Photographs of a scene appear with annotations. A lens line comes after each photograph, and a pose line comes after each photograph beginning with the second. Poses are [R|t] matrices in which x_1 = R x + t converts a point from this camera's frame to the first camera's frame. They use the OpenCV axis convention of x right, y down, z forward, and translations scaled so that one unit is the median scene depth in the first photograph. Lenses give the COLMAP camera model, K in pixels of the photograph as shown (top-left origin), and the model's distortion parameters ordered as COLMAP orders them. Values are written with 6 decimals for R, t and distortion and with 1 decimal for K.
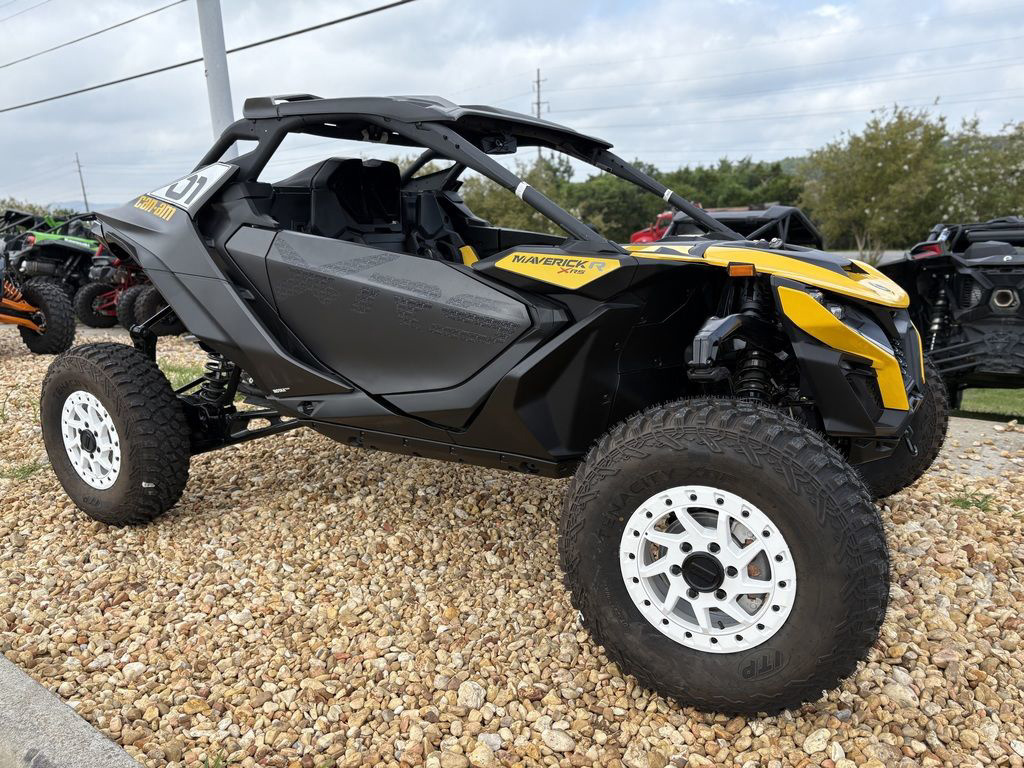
lens RADIAL K [[792.8, 0, 510.6], [0, 792.8, 391.3], [0, 0, 1]] dist [0.031760, -0.017799]
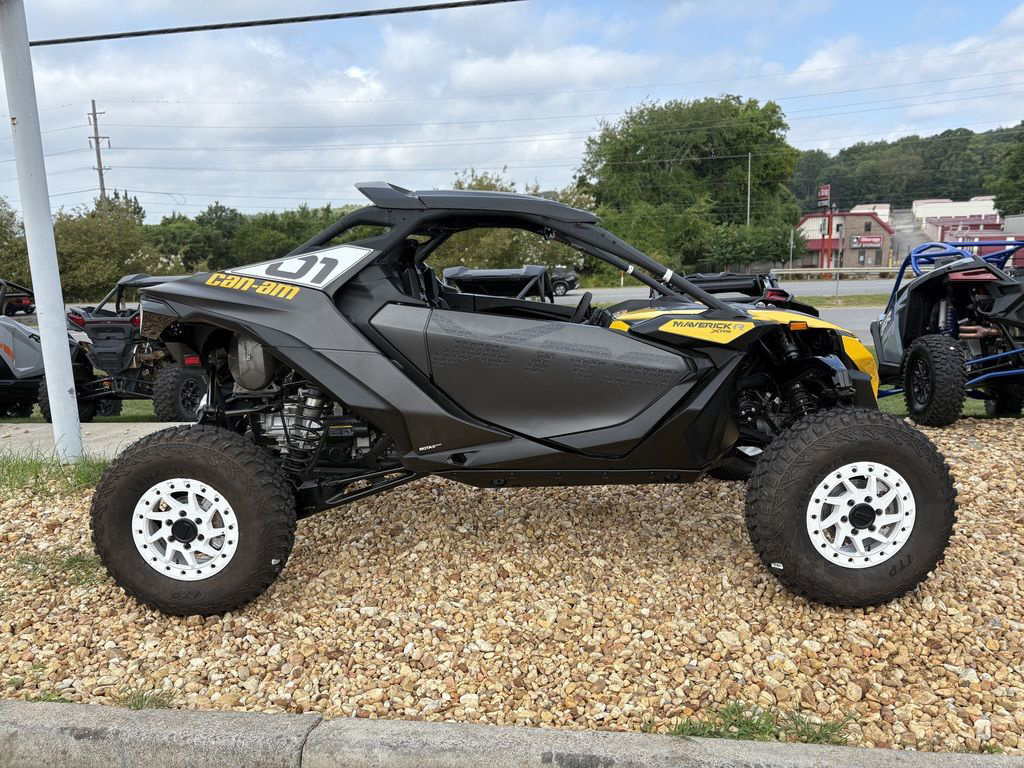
lens RADIAL K [[792.8, 0, 511.6], [0, 792.8, 385.2], [0, 0, 1]] dist [0.031760, -0.017799]
pose [[0.855925, -0.082161, 0.510531, -0.843288], [0.112326, 0.993264, -0.028470, -0.048653], [-0.504753, 0.081714, 0.859388, -0.026414]]
